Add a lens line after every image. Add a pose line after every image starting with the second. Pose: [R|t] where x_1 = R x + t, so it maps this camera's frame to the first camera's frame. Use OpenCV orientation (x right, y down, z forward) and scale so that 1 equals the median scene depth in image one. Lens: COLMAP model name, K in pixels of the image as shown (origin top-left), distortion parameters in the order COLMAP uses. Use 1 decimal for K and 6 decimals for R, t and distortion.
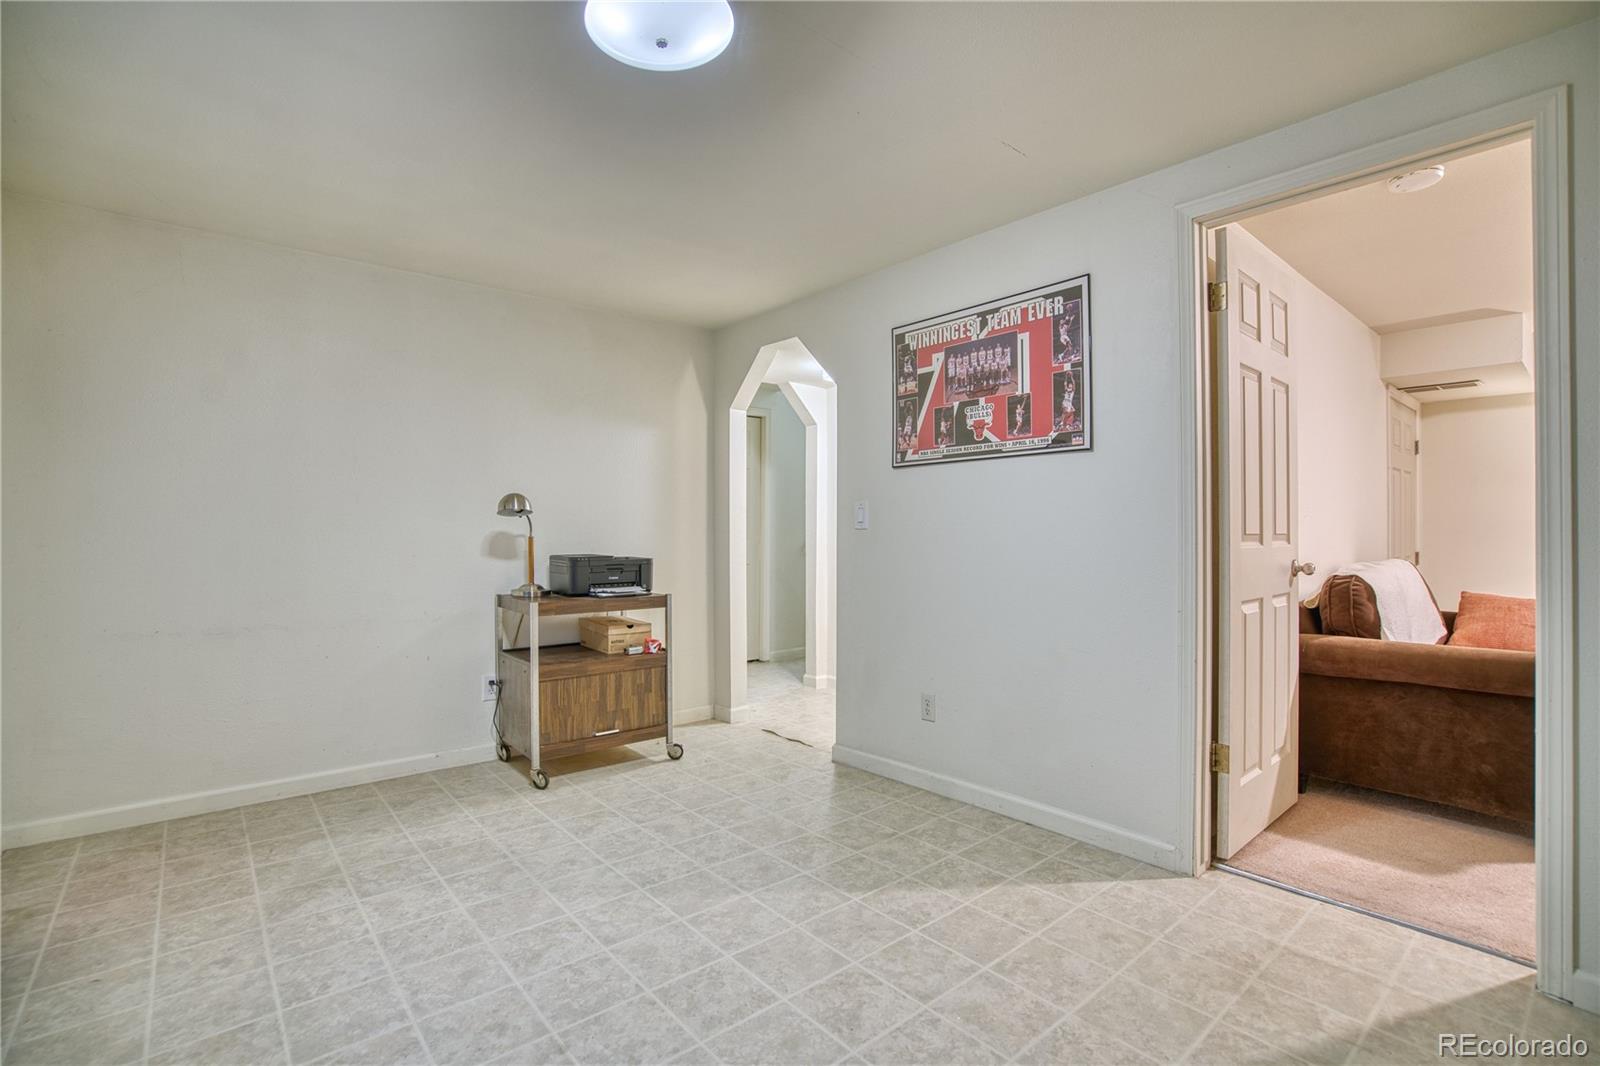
lens RADIAL K [[737.3, 0, 797.9], [0, 737.3, 532.0], [0, 0, 1]] dist [-0.046888, 0.014649]
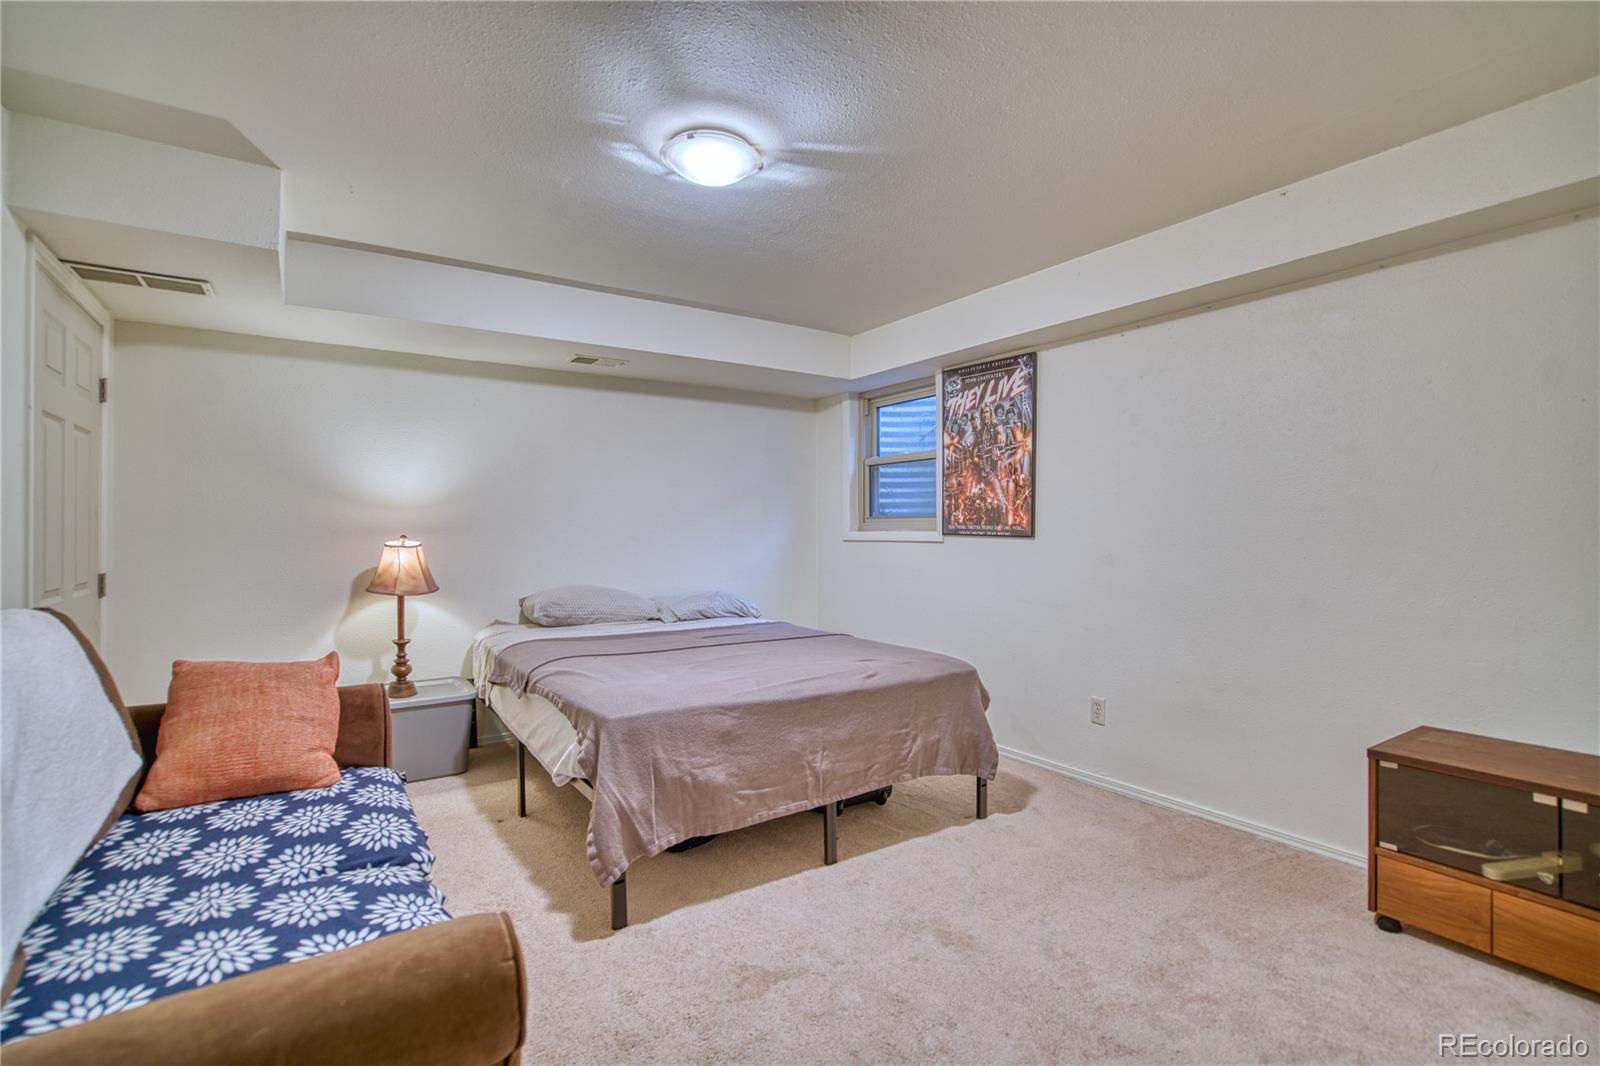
lens RADIAL K [[737.3, 0, 798.0], [0, 737.3, 535.0], [0, 0, 1]] dist [-0.046888, 0.014649]
pose [[0.119234, 0.001354, 0.992865, 0.512741], [0.003030, 0.999994, -0.001728, -0.000408], [-0.992862, 0.003215, 0.119229, 0.539111]]
